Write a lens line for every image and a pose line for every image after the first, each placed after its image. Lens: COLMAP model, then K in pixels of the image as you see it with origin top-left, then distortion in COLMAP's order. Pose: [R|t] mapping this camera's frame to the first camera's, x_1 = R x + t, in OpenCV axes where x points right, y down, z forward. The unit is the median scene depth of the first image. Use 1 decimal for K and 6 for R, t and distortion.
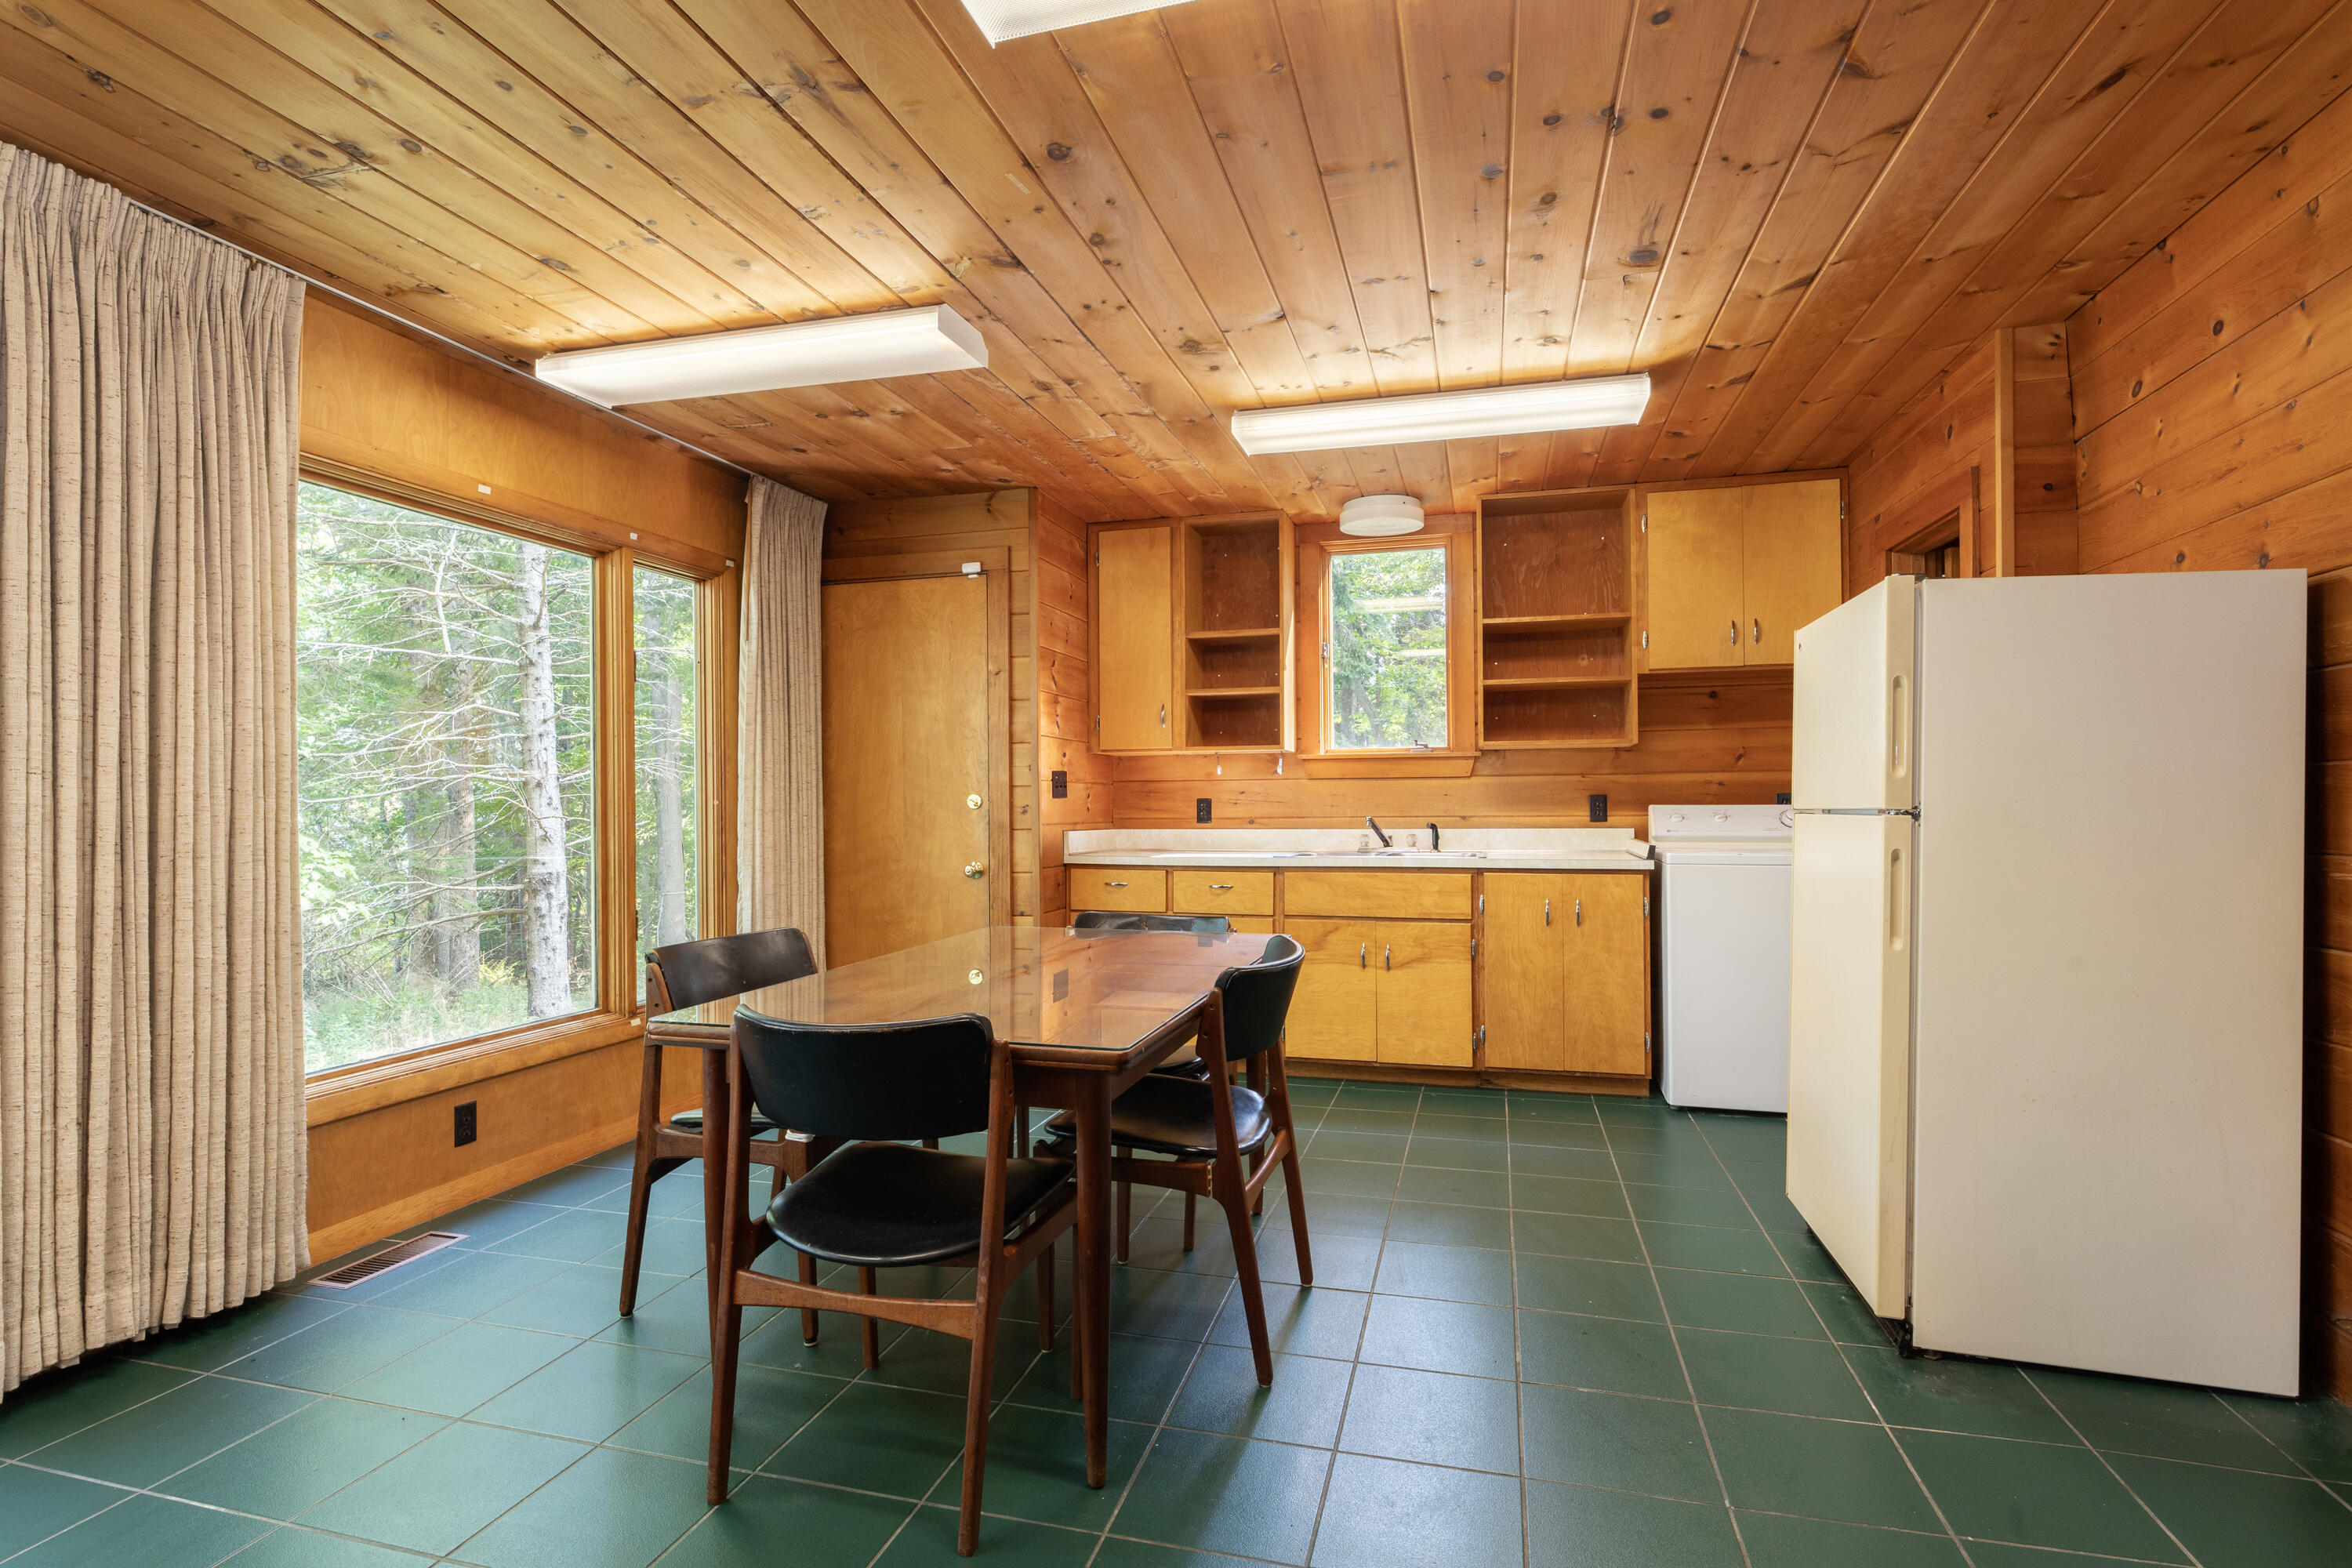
lens RADIAL K [[1134.1, 0, 1176.0], [0, 1134.1, 784.0], [0, 0, 1]] dist [0.000873, 0.000235]
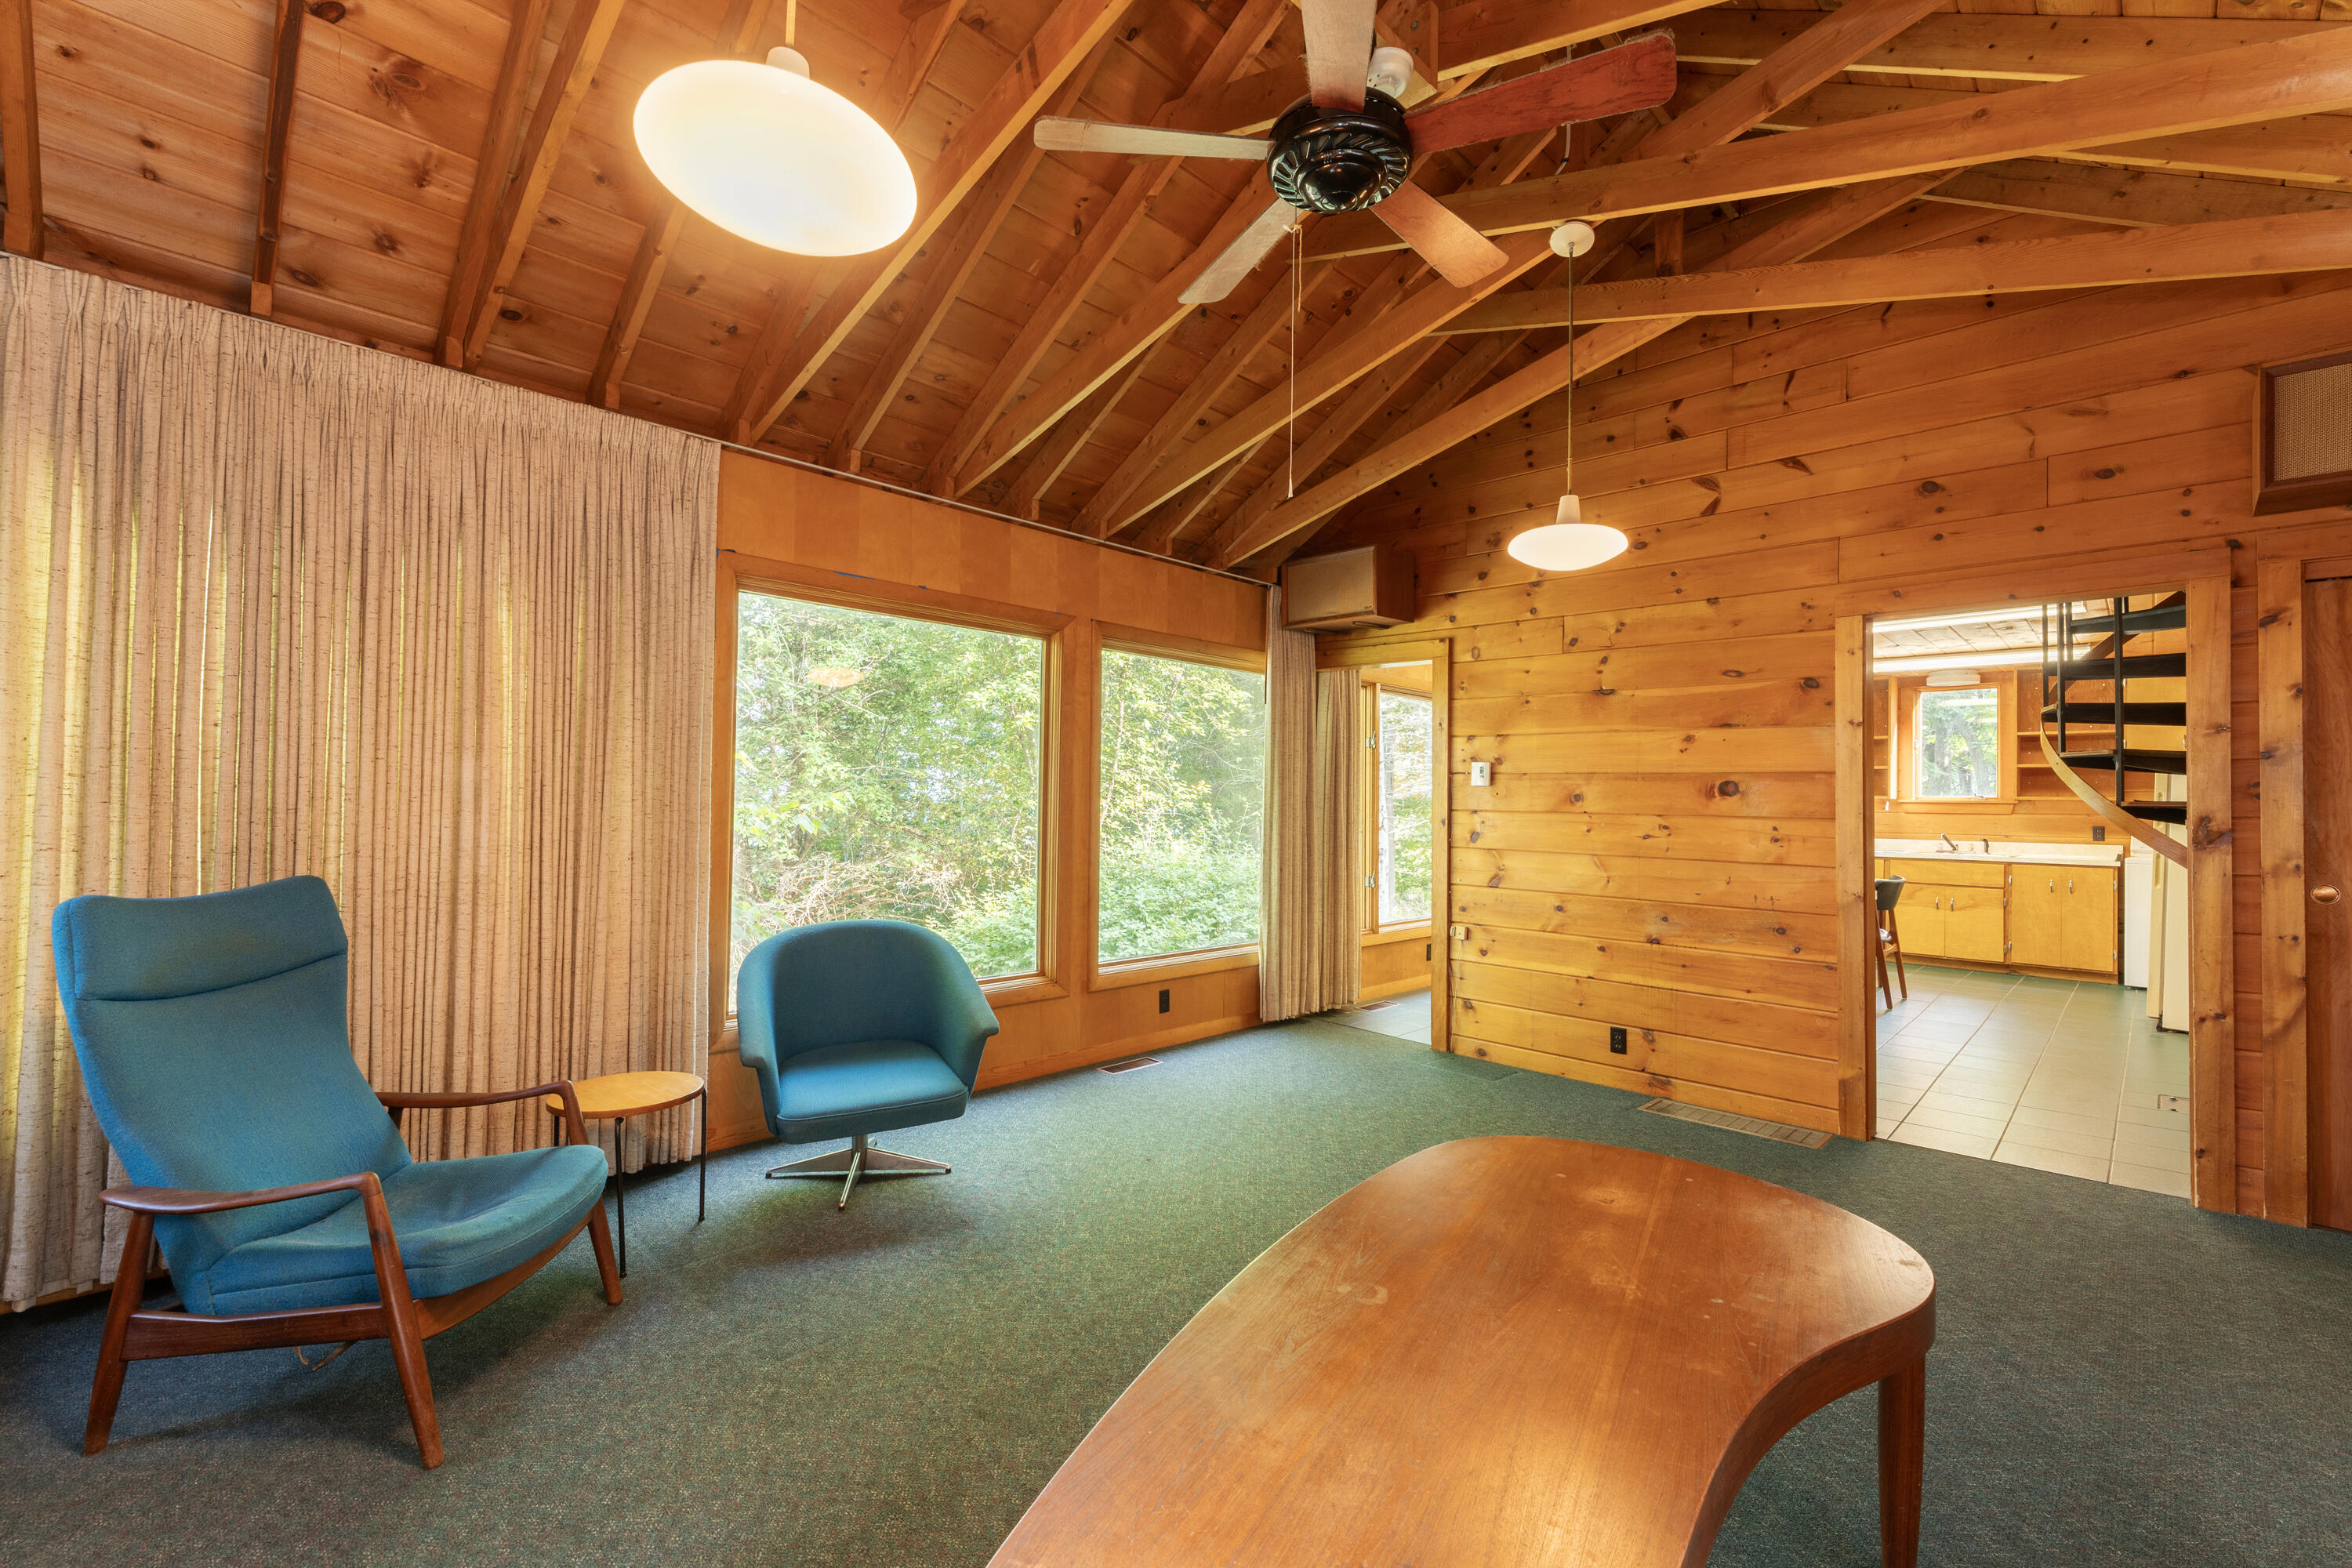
lens RADIAL K [[980.2, 0, 1176.0], [0, 980.2, 784.0], [0, 0, 1]] dist [-0.001431, -0.000145]
pose [[0.869647, 0.020624, -0.493244, -0.151540], [-0.019875, 0.999780, 0.006761, -0.042793], [0.493275, 0.003924, 0.869865, -1.151949]]
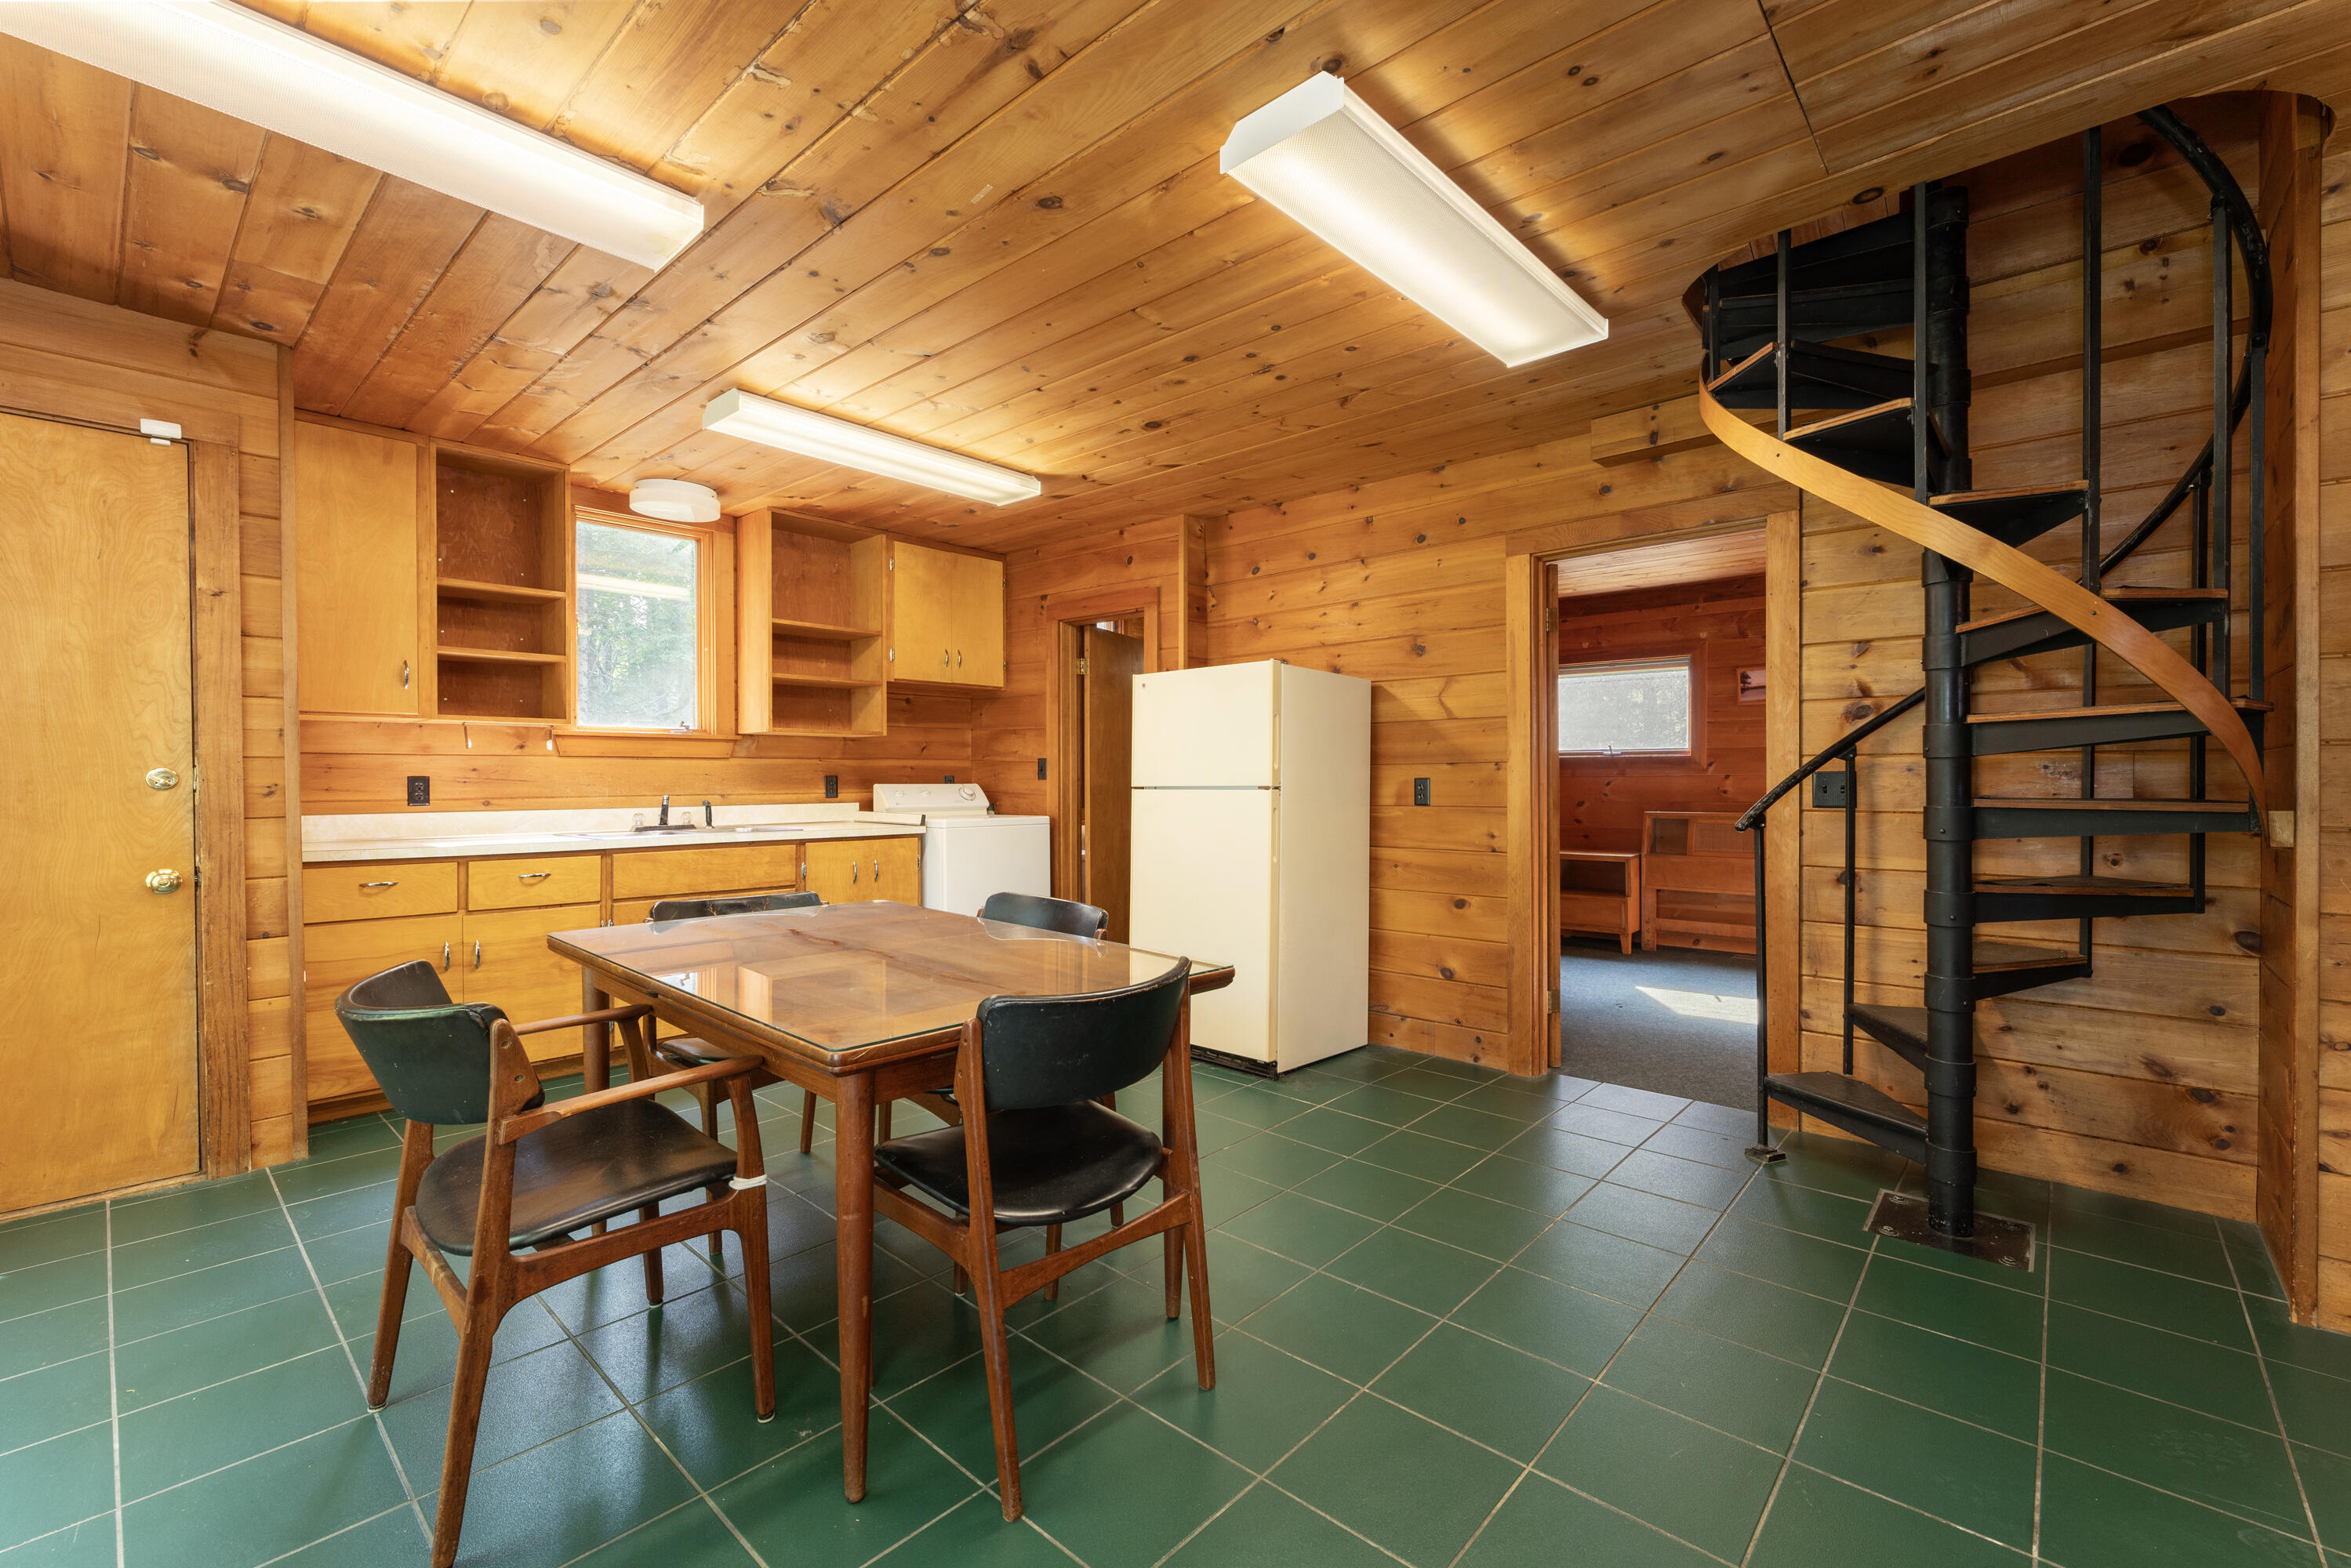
lens RADIAL K [[988.2, 0, 1175.5], [0, 988.2, 784.0], [0, 0, 1]] dist [-0.000778, -0.000025]
pose [[0.456601, -0.000156, 0.889672, -0.420613], [-0.016748, 0.999821, 0.008771, 0.003212], [-0.889514, -0.018905, 0.456517, 0.198169]]
